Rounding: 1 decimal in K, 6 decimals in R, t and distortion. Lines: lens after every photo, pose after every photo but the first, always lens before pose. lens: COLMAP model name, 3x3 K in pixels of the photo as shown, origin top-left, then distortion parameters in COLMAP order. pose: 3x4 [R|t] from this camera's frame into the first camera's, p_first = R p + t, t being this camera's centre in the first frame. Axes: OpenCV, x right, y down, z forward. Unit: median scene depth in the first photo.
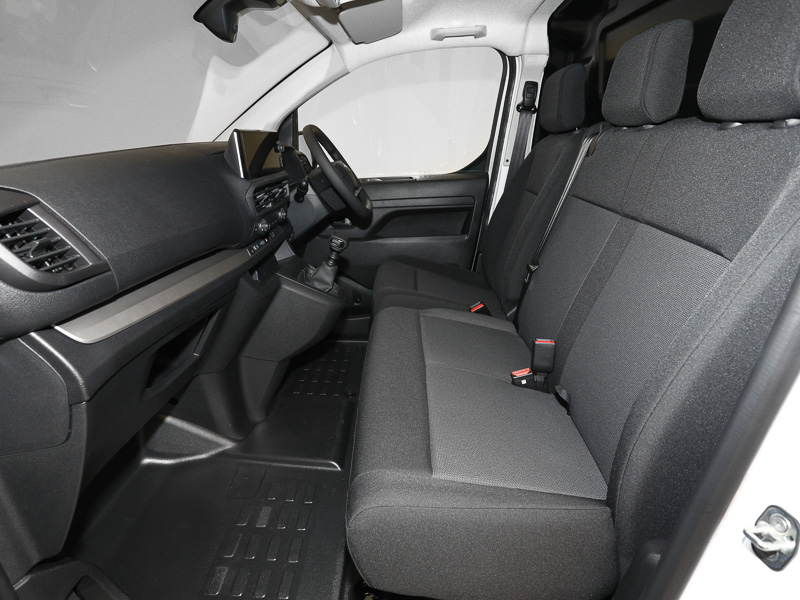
lens RADIAL K [[417.4, 0, 393.3], [0, 417.4, 302.5], [0, 0, 1]] dist [-0.040897, 0.011873]
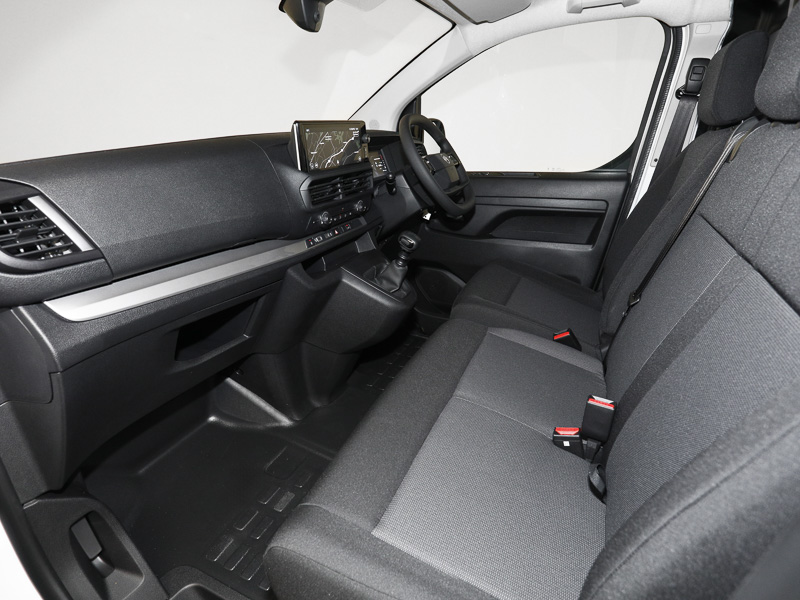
lens RADIAL K [[417.4, 0, 402.7], [0, 417.4, 304.0], [0, 0, 1]] dist [-0.040897, 0.011873]
pose [[0.926740, 0.156747, -0.341442, 0.195108], [-0.144610, 0.987614, 0.060888, -0.060889], [0.346756, -0.007052, 0.937929, 0.111464]]
